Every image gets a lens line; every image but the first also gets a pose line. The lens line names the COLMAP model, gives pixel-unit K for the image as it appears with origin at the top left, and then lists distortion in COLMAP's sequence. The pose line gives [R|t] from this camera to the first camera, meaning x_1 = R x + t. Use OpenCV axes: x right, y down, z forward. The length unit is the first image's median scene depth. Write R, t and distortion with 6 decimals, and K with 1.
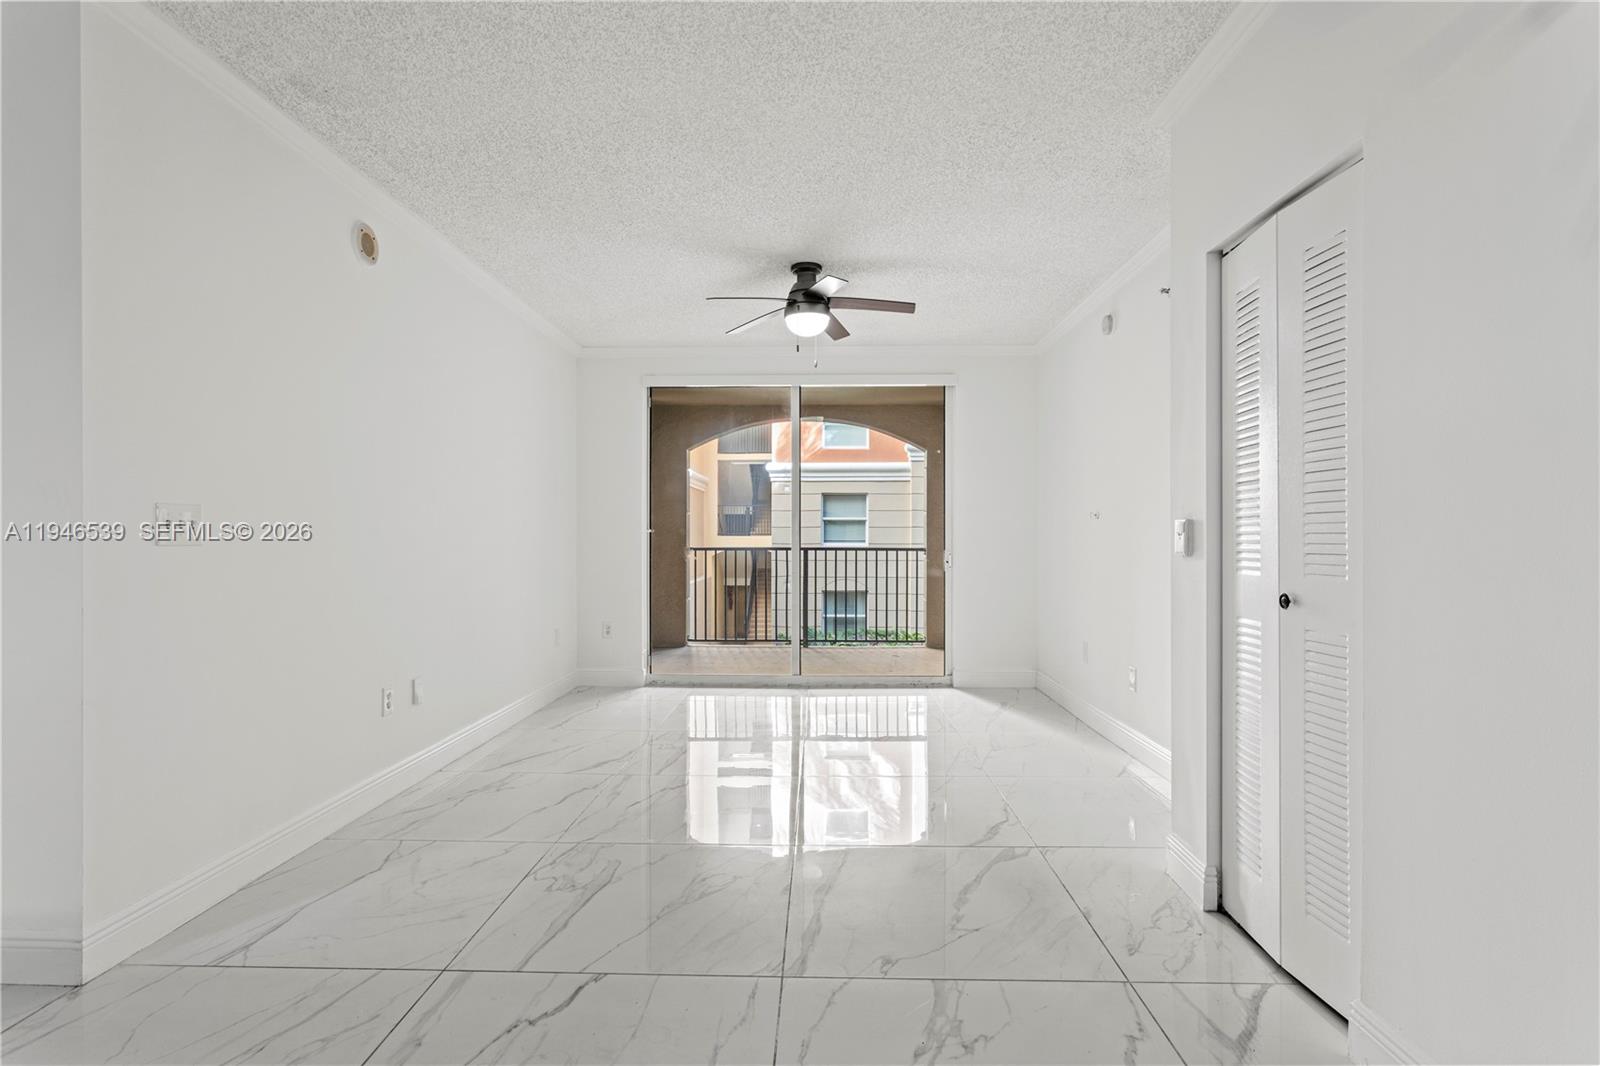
lens RADIAL K [[821.1, 0, 802.1], [0, 821.1, 533.1], [0, 0, 1]] dist [0.001341, 0.000015]
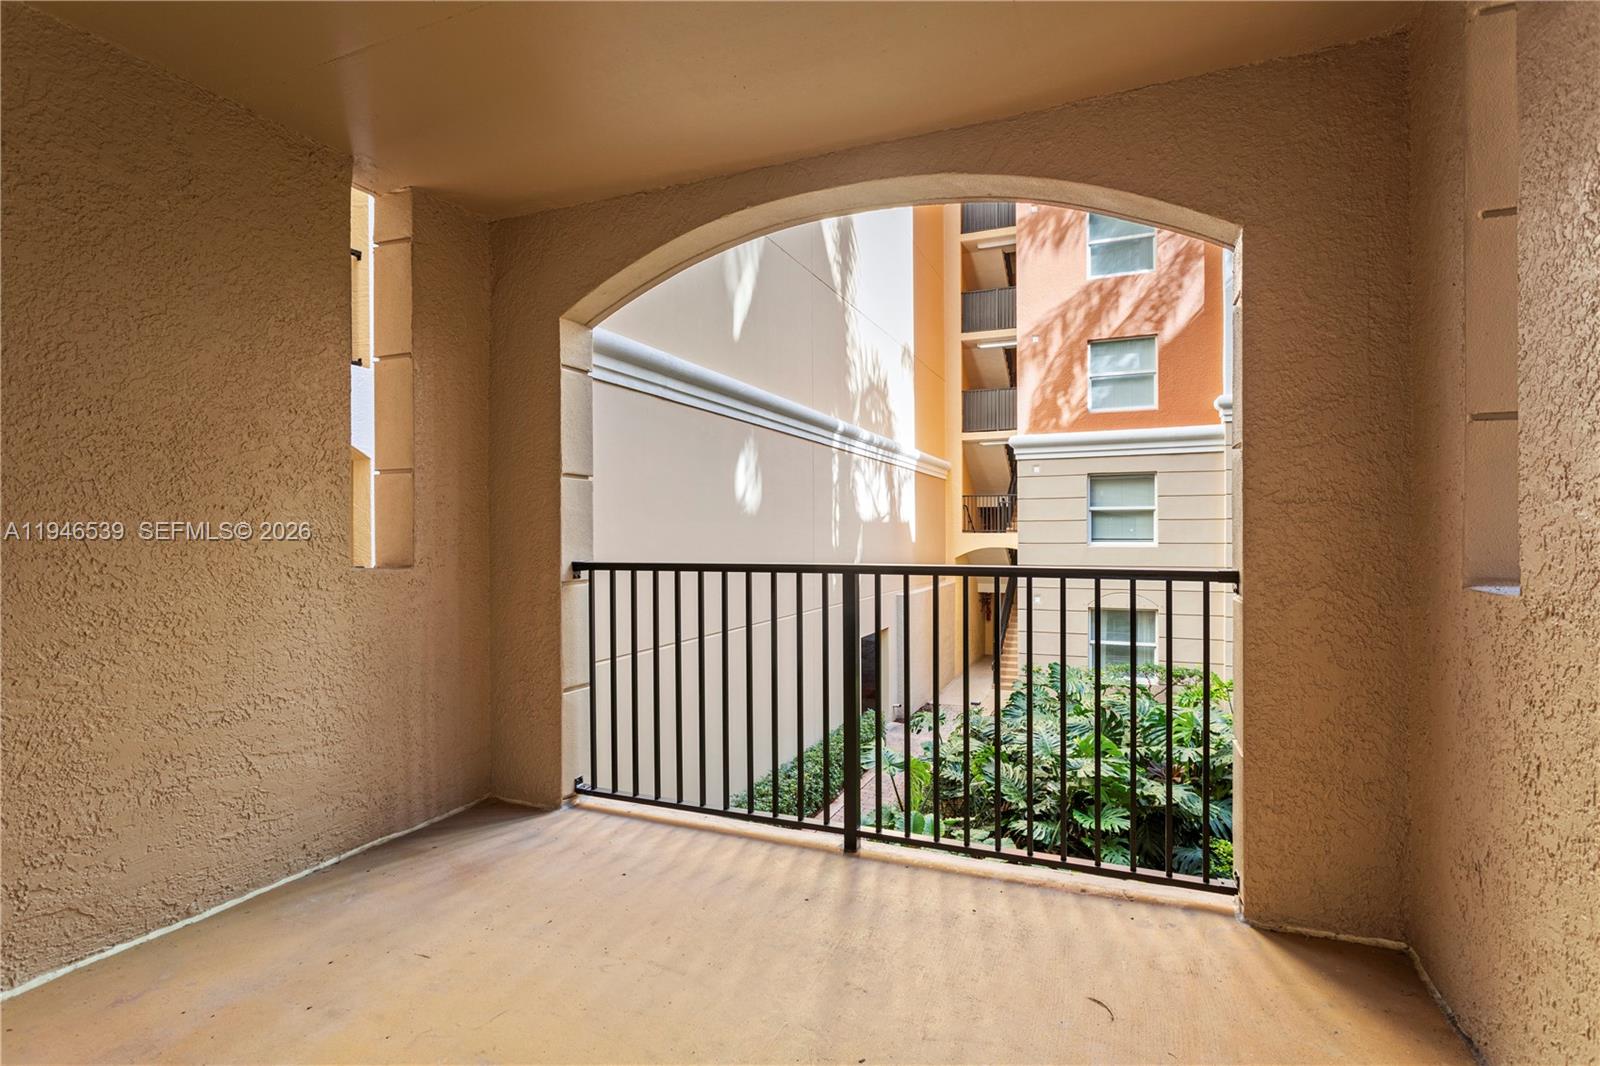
lens RADIAL K [[821.1, 0, 794.5], [0, 821.1, 535.1], [0, 0, 1]] dist [0.001341, 0.000015]
pose [[0.936741, -0.002392, -0.350016, 0.035117], [0.004520, 0.999976, 0.005262, 0.000982], [0.349995, -0.006511, 0.936729, 0.225322]]
